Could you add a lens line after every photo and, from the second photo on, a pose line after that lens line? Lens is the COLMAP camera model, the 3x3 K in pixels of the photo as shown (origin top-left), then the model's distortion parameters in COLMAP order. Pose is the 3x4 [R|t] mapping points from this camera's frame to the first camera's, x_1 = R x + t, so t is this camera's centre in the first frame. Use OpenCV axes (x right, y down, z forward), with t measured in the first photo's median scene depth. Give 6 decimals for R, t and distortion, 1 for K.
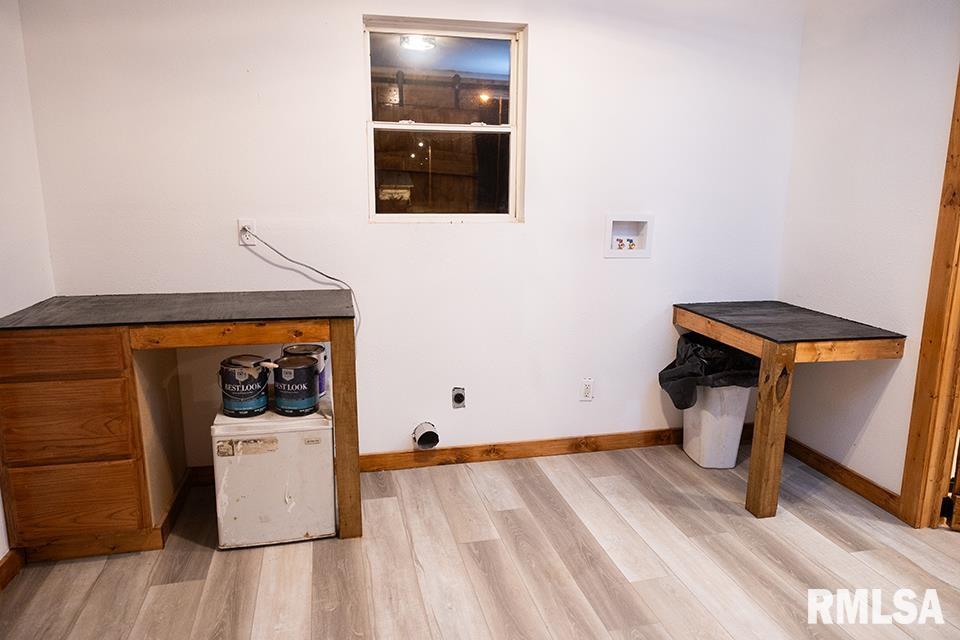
lens RADIAL K [[638.9, 0, 480.0], [0, 638.9, 320.0], [0, 0, 1]] dist [-0.001017, 0.005124]
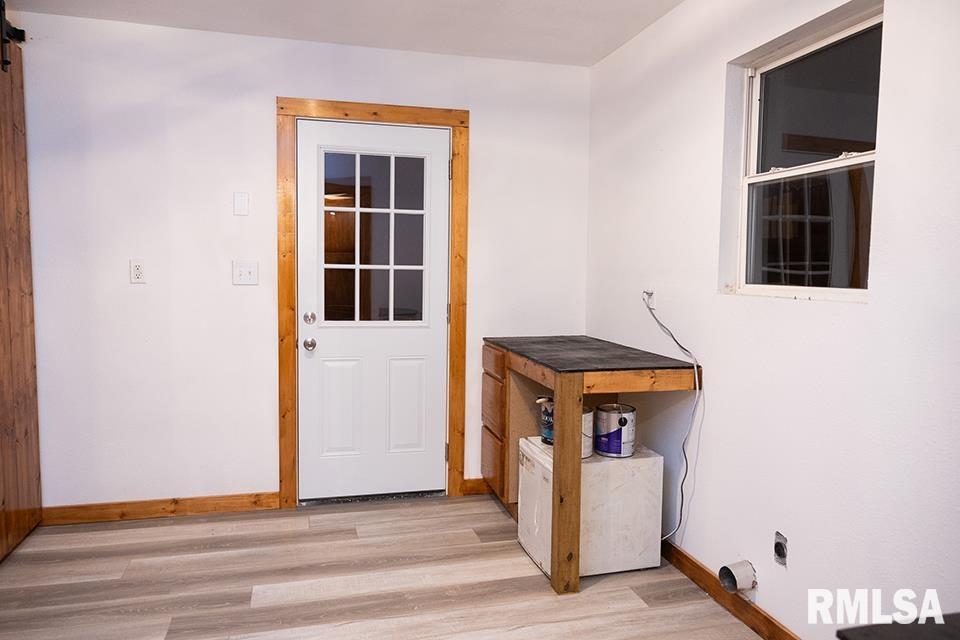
lens RADIAL K [[666.8, 0, 480.0], [0, 666.8, 320.0], [0, 0, 1]] dist [-0.001127, 0.003041]
pose [[0.025322, 0.067248, -0.997415, 0.861724], [-0.214792, 0.974798, 0.060270, -0.121874], [0.976331, 0.212711, 0.039128, 0.783827]]
